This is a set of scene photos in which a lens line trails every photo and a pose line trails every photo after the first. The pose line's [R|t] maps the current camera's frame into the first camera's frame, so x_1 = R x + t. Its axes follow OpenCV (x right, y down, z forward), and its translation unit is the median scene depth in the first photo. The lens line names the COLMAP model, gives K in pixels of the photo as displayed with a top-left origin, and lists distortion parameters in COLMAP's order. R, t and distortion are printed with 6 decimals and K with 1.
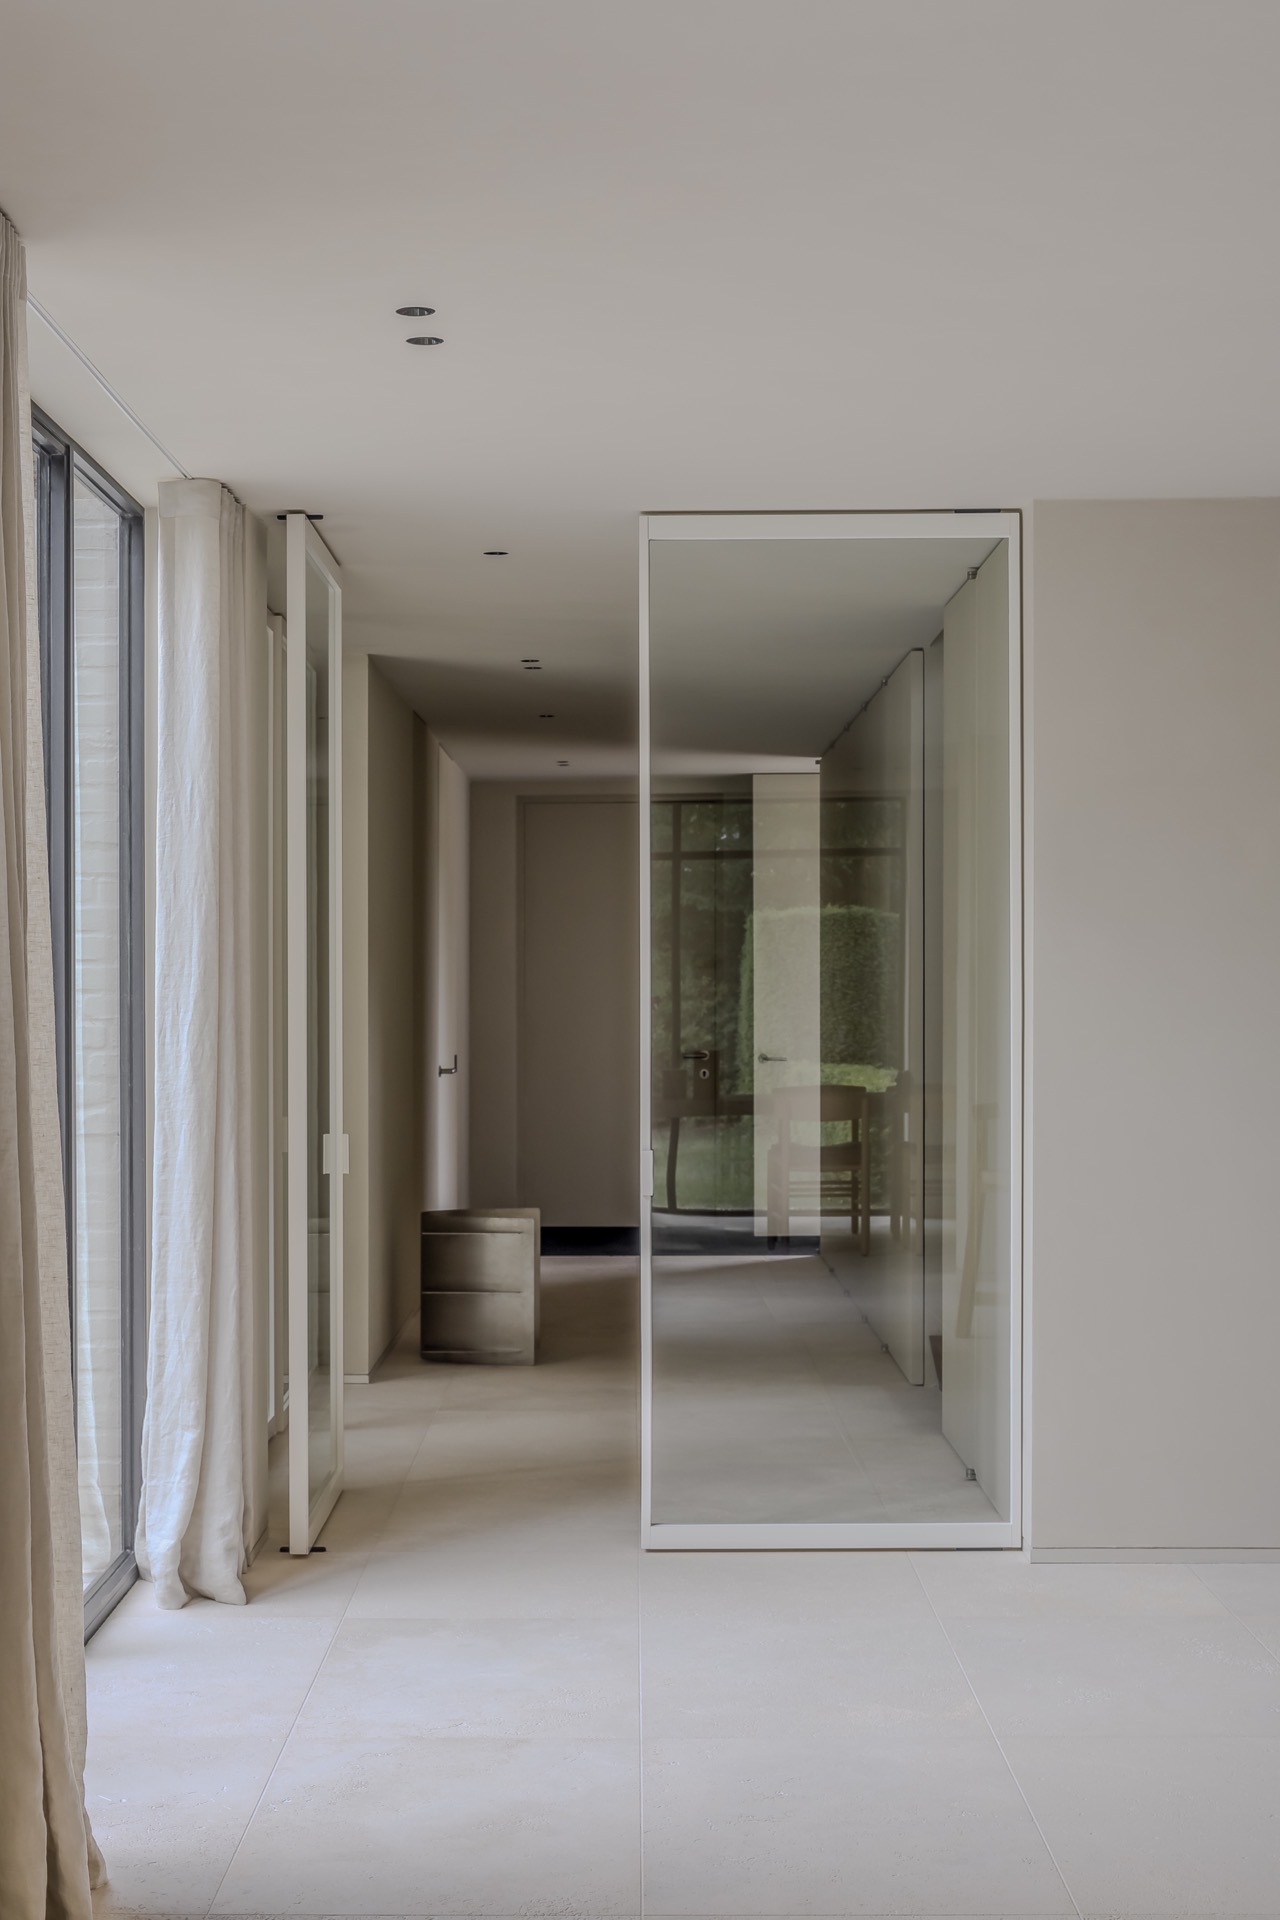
lens RADIAL K [[2772.5, 0, 641.2], [0, 2772.5, 936.3], [0, 0, 1]] dist [-0.033096, -0.048380]
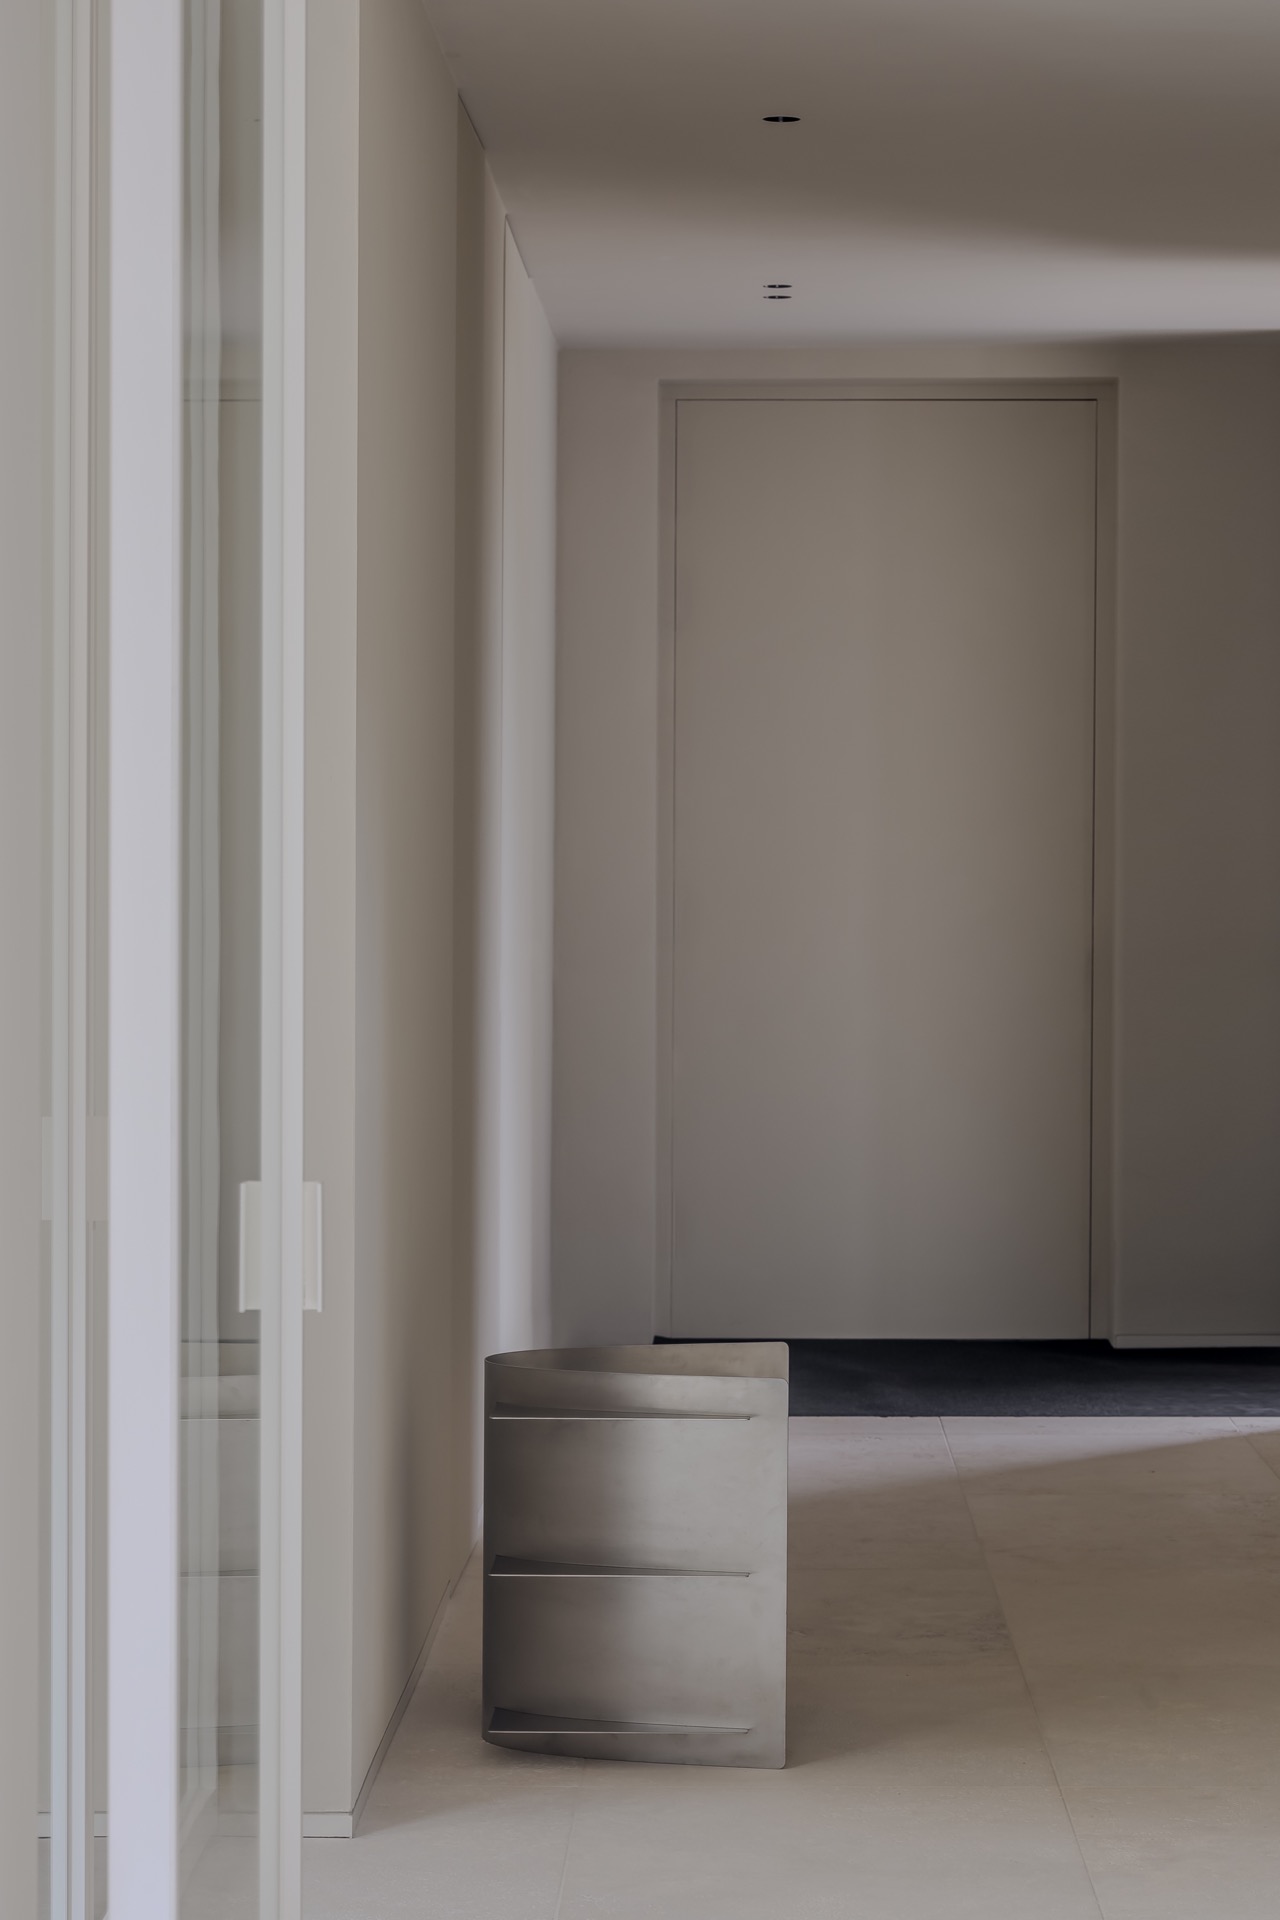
lens RADIAL K [[4731.7, 0, 643.6], [0, 4731.7, 757.5], [0, 0, 1]] dist [-0.051398, 0.131700]
pose [[0.999612, 0.005075, -0.027406, -0.040611], [-0.005045, 0.999987, 0.001174, 0.015559], [0.027411, -0.001035, 0.999624, 0.349116]]
